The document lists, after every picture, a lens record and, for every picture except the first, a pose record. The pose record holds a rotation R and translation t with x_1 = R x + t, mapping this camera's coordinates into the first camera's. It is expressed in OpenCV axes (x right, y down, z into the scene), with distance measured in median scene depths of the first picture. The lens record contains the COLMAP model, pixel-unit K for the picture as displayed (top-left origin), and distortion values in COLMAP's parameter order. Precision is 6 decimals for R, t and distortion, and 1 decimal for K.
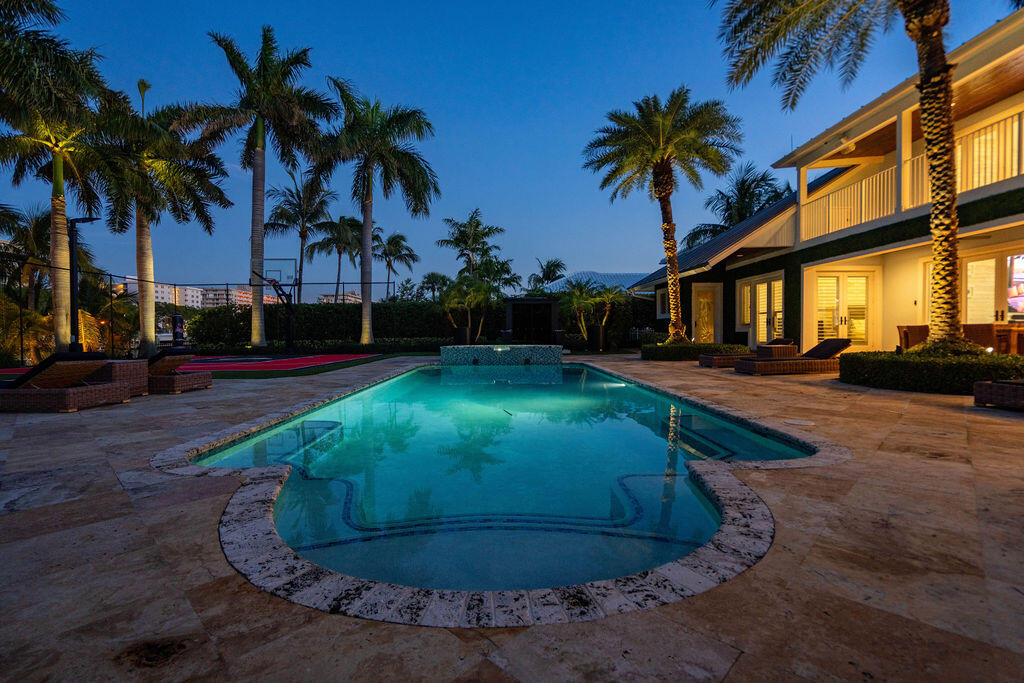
lens RADIAL K [[463.2, 0, 512.0], [0, 463.2, 341.5], [0, 0, 1]] dist [0.001046, 0.000093]
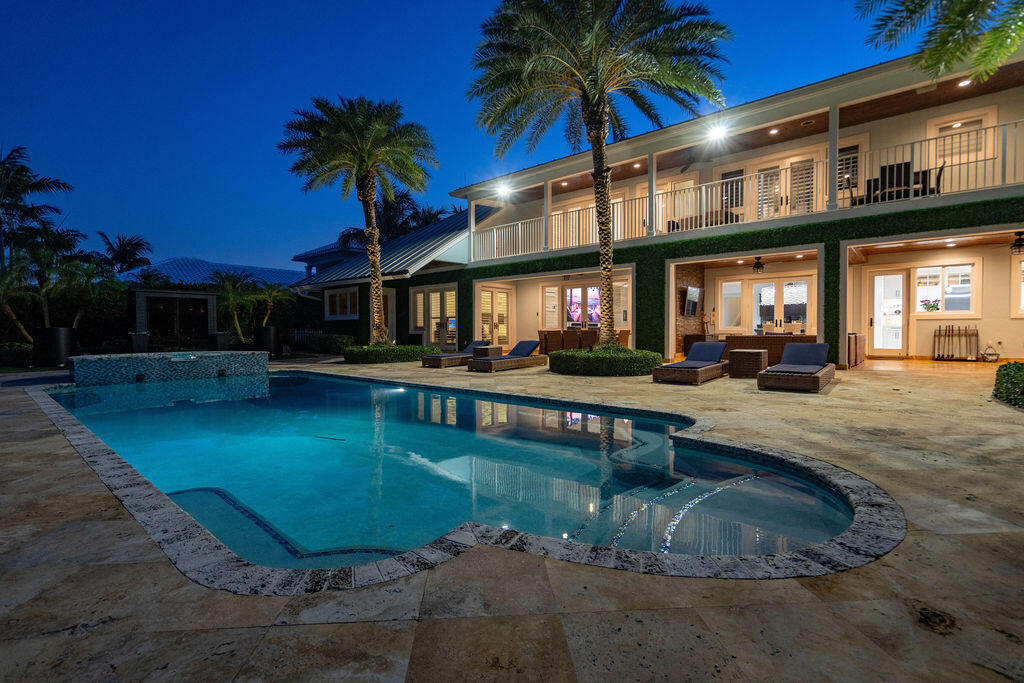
lens RADIAL K [[466.0, 0, 512.0], [0, 466.0, 341.5], [0, 0, 1]] dist [-0.000904, 0.000156]
pose [[0.669308, -0.015022, 0.742833, -0.227121], [0.013612, 0.999876, 0.007955, -0.010306], [-0.742860, 0.004787, 0.669430, 0.091795]]
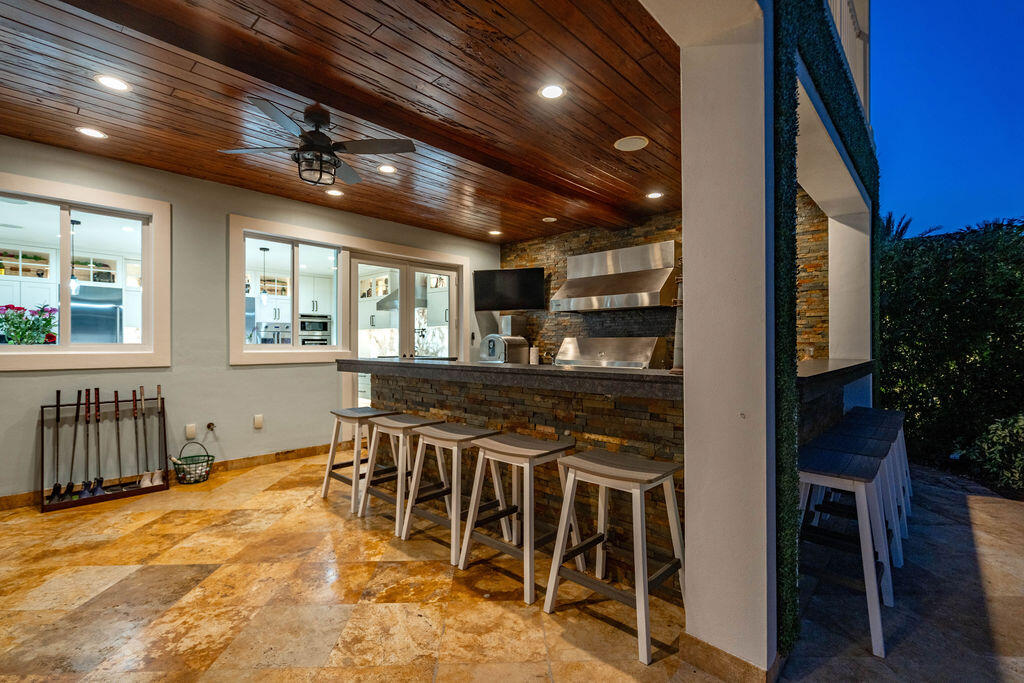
lens RADIAL K [[466.0, 0, 512.0], [0, 466.0, 341.5], [0, 0, 1]] dist [-0.000904, 0.000156]
pose [[-0.717159, 0.006095, 0.696883, 0.627510], [0.016022, 0.999842, 0.007743, -0.051349], [-0.696726, 0.016718, -0.717143, 0.089842]]
